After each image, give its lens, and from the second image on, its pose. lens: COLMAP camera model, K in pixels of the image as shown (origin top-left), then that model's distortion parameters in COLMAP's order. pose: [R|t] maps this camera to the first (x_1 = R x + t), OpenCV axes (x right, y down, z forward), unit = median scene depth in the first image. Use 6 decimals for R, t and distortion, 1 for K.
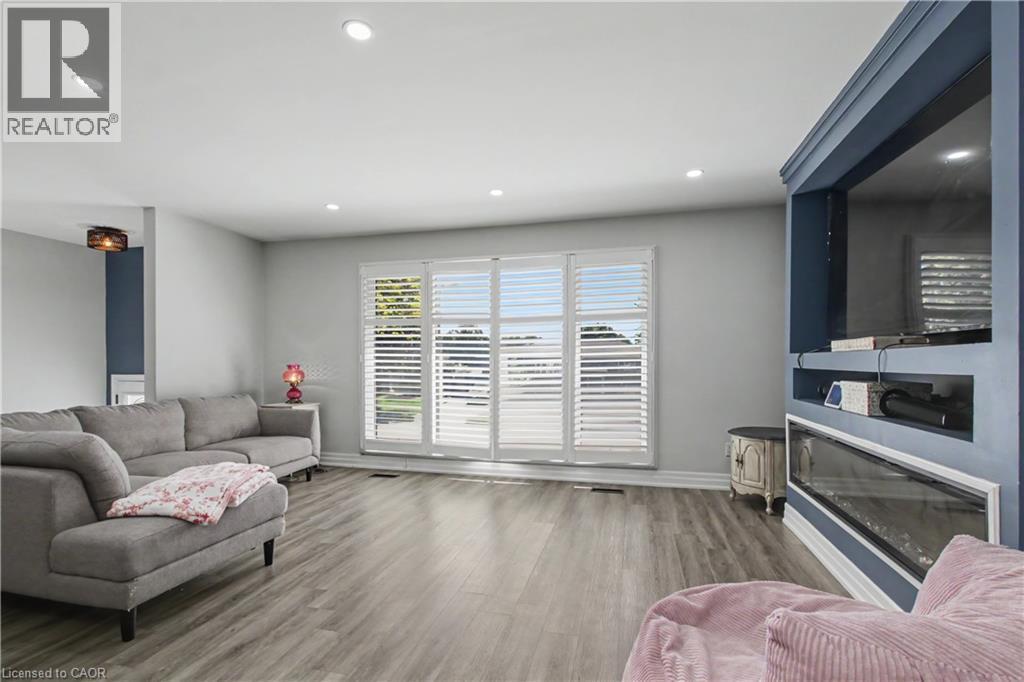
lens RADIAL K [[483.8, 0, 511.9], [0, 483.8, 356.8], [0, 0, 1]] dist [0.001584, 0.000020]
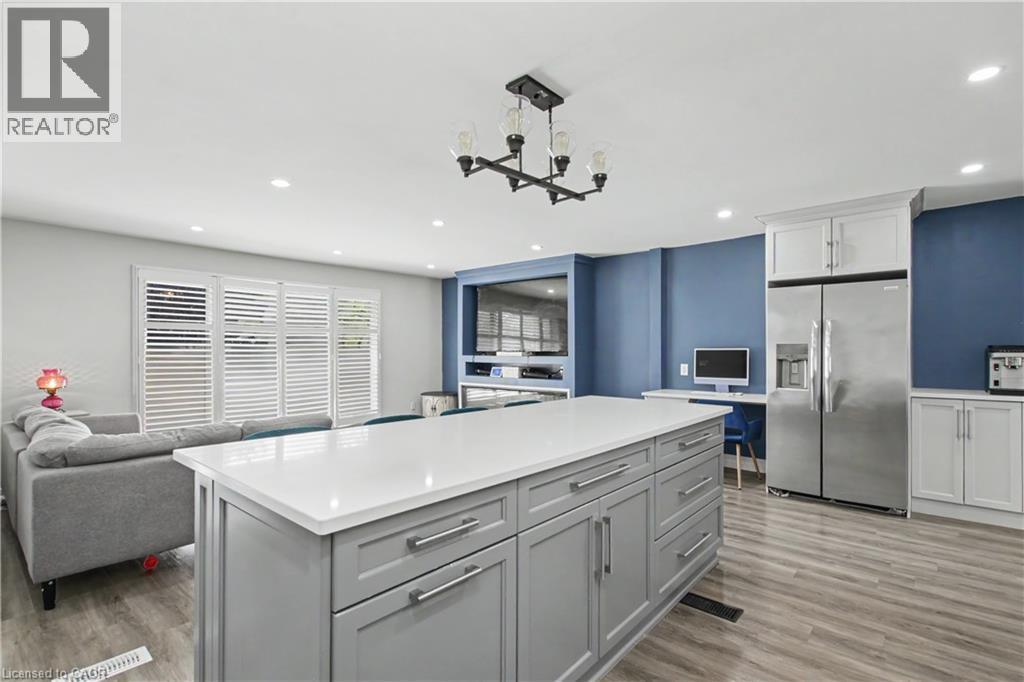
lens RADIAL K [[480.6, 0, 512.4], [0, 480.6, 349.9], [0, 0, 1]] dist [-0.000581, 0.000010]
pose [[0.452362, 0.000022, 0.891835, -1.009541], [-0.007510, 0.999965, 0.003784, -0.033002], [-0.891803, -0.008409, 0.452346, -0.169471]]
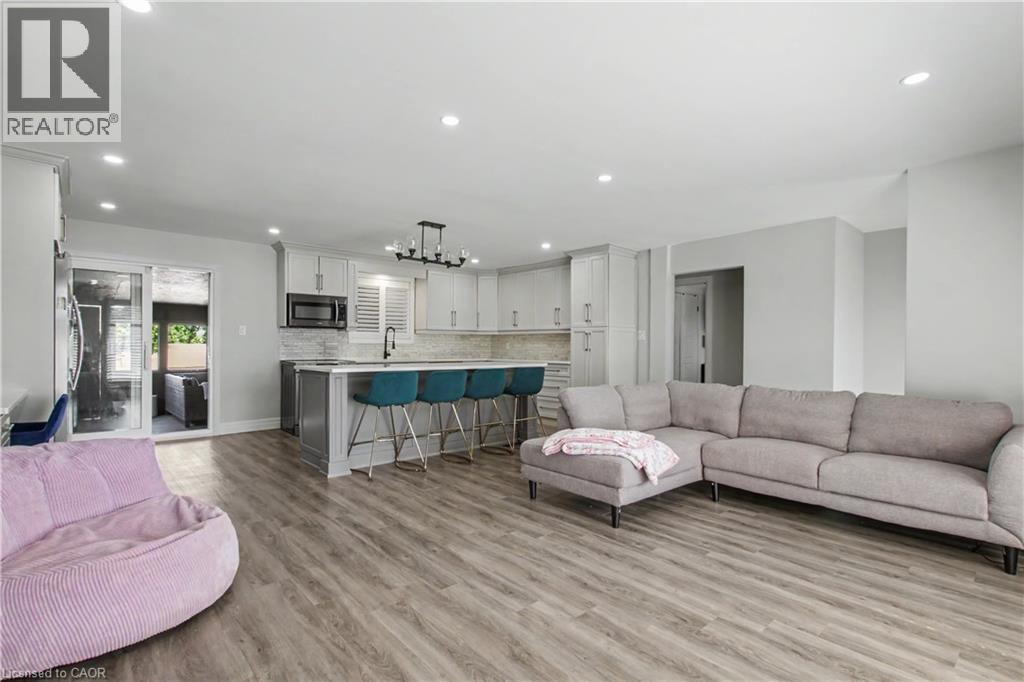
lens RADIAL K [[488.7, 0, 510.6], [0, 488.7, 352.3], [0, 0, 1]] dist [0.001758, 0.000793]
pose [[-0.562614, 0.007411, -0.826686, 0.363073], [0.002166, 0.999970, 0.007491, 0.005685], [0.826717, 0.002424, -0.562613, 0.902264]]
